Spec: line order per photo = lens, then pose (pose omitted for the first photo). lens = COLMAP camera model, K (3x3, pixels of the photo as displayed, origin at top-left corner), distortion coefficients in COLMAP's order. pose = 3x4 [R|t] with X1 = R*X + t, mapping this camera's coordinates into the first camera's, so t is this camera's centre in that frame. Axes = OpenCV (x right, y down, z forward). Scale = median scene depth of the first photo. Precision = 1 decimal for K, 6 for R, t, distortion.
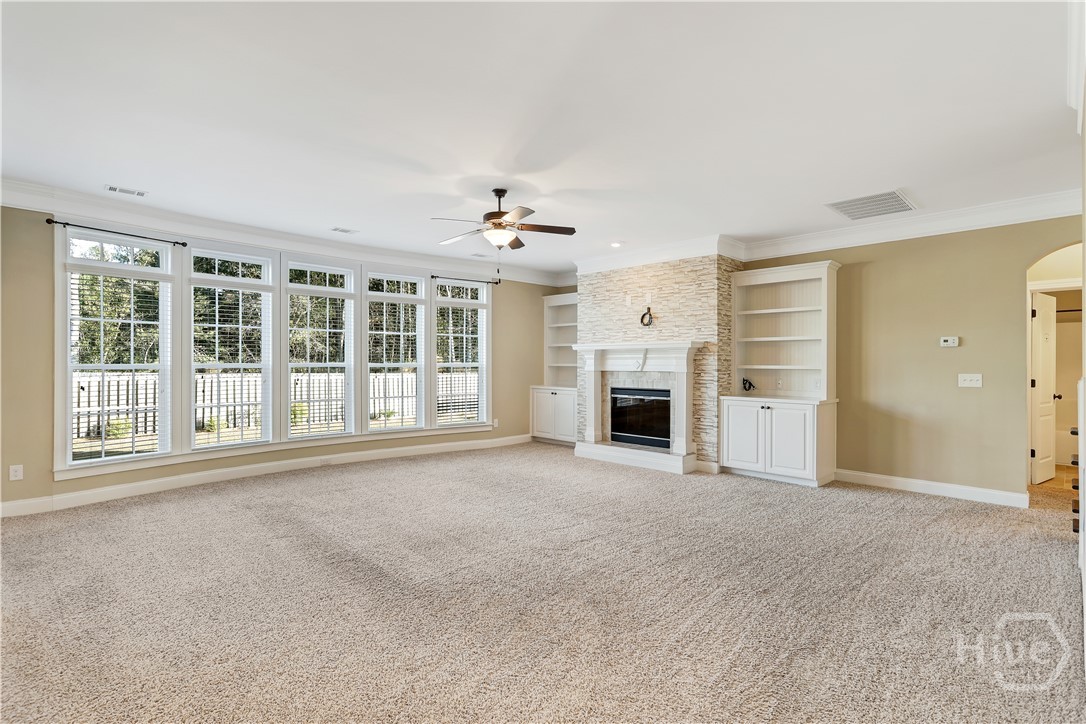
lens RADIAL K [[518.6, 0, 537.2], [0, 518.6, 358.3], [0, 0, 1]] dist [-0.004826, 0.003573]
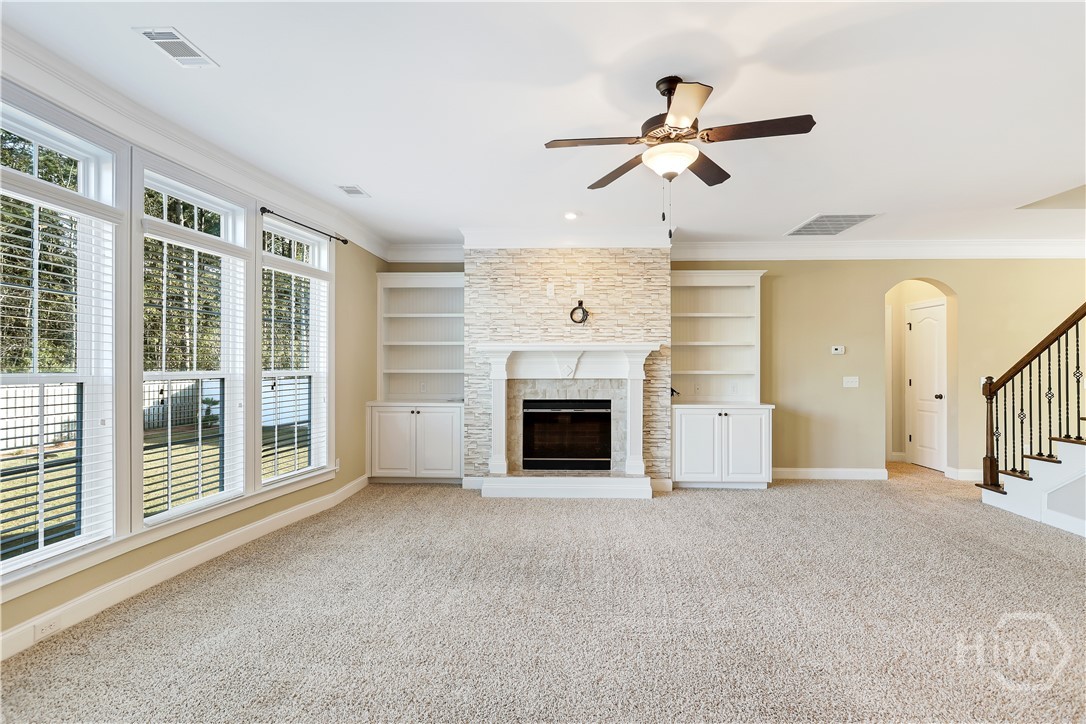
lens RADIAL K [[518.6, 0, 553.0], [0, 518.6, 360.6], [0, 0, 1]] dist [-0.004826, 0.003573]
pose [[0.725900, 0.003678, 0.687791, -0.384652], [-0.004203, 0.999991, -0.000911, -0.002568], [-0.687788, -0.002230, 0.725908, 0.441674]]
